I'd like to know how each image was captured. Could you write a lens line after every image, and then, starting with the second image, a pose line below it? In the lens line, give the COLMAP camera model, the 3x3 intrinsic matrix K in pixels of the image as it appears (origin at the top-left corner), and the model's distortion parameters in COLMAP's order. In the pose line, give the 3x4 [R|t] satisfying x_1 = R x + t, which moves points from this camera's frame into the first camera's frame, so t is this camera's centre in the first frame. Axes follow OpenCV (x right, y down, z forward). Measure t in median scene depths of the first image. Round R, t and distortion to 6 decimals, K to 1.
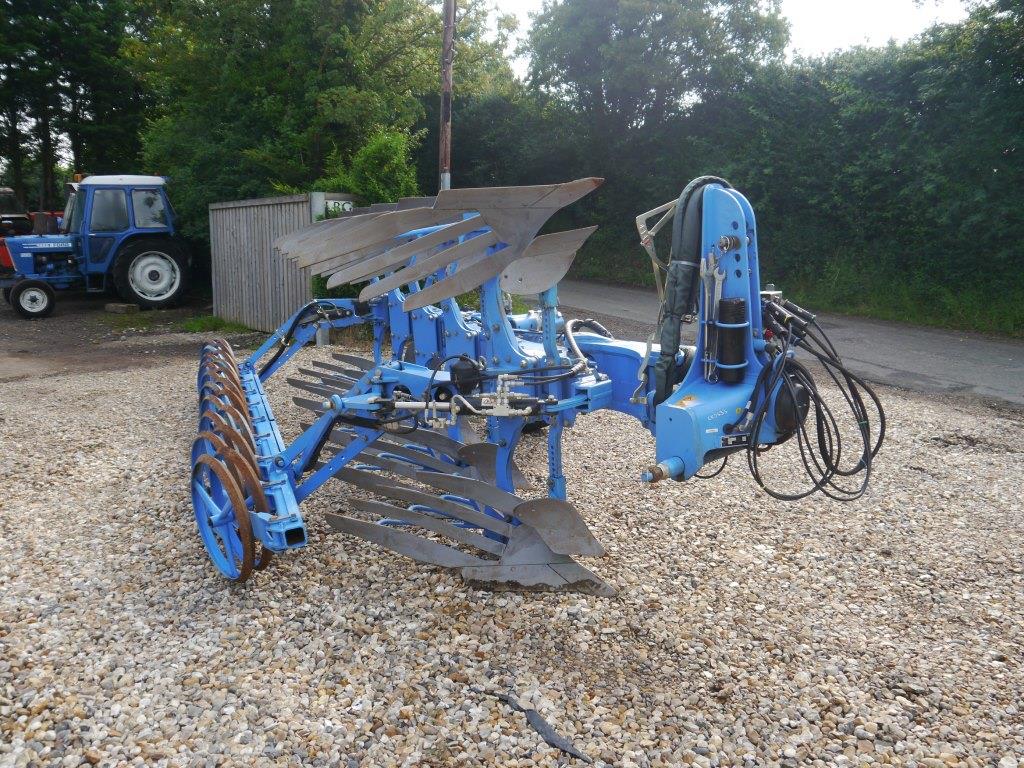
lens RADIAL K [[841.2, 0, 511.7], [0, 841.2, 386.5], [0, 0, 1]] dist [-0.008680, 0.002156]
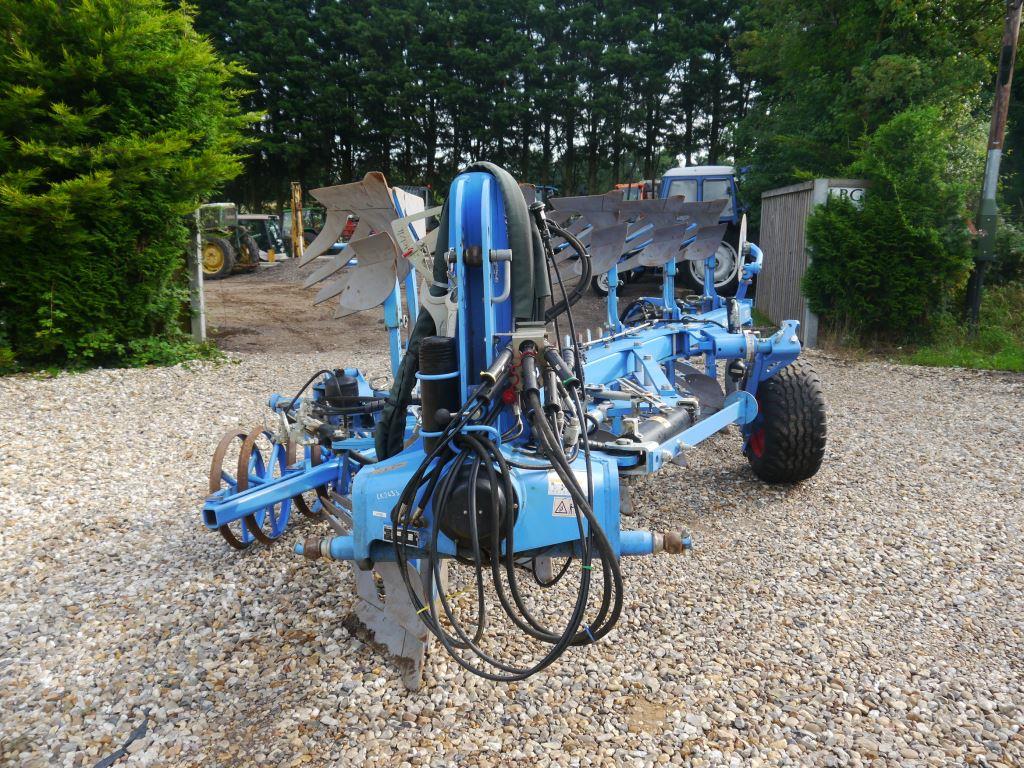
lens RADIAL K [[841.2, 0, 512.9], [0, 841.2, 383.8], [0, 0, 1]] dist [-0.008680, 0.002156]
pose [[0.700020, 0.143705, -0.699515, 0.196586], [-0.135777, 0.988458, 0.067189, -0.028748], [0.701097, 0.047944, 0.711453, 0.136420]]
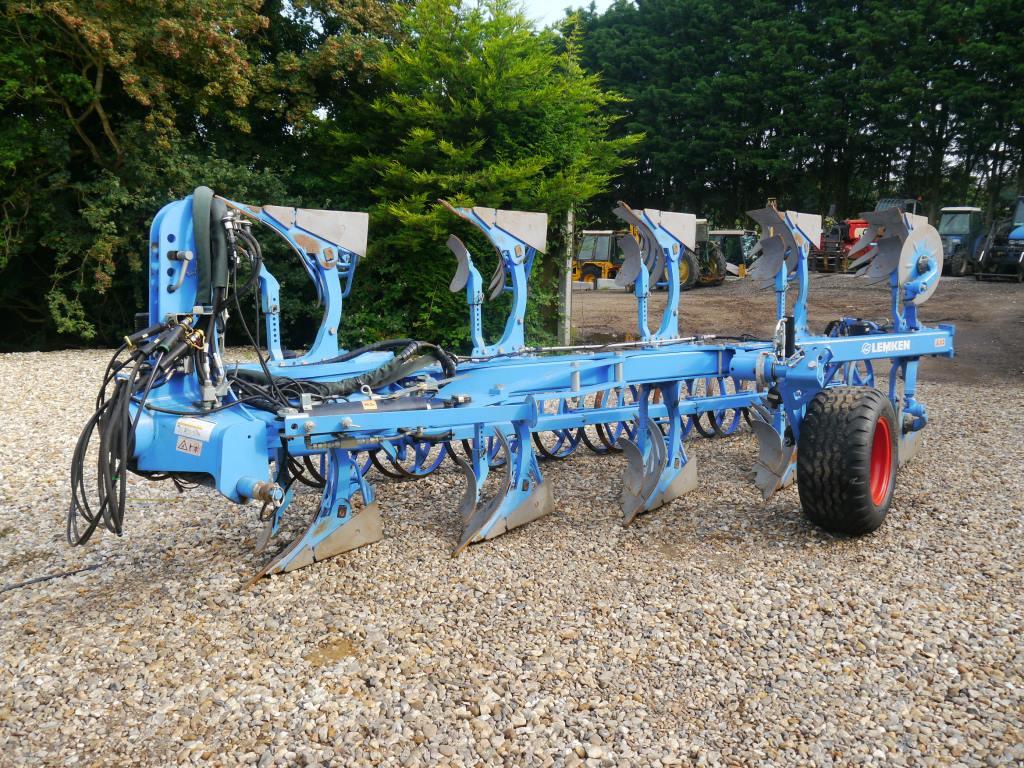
lens RADIAL K [[841.2, 0, 513.9], [0, 841.2, 382.2], [0, 0, 1]] dist [-0.008680, 0.002156]
pose [[0.167139, 0.176225, -0.970056, 0.677066], [-0.181774, 0.972538, 0.145357, -0.149698], [0.969032, 0.152036, 0.194582, 0.807472]]
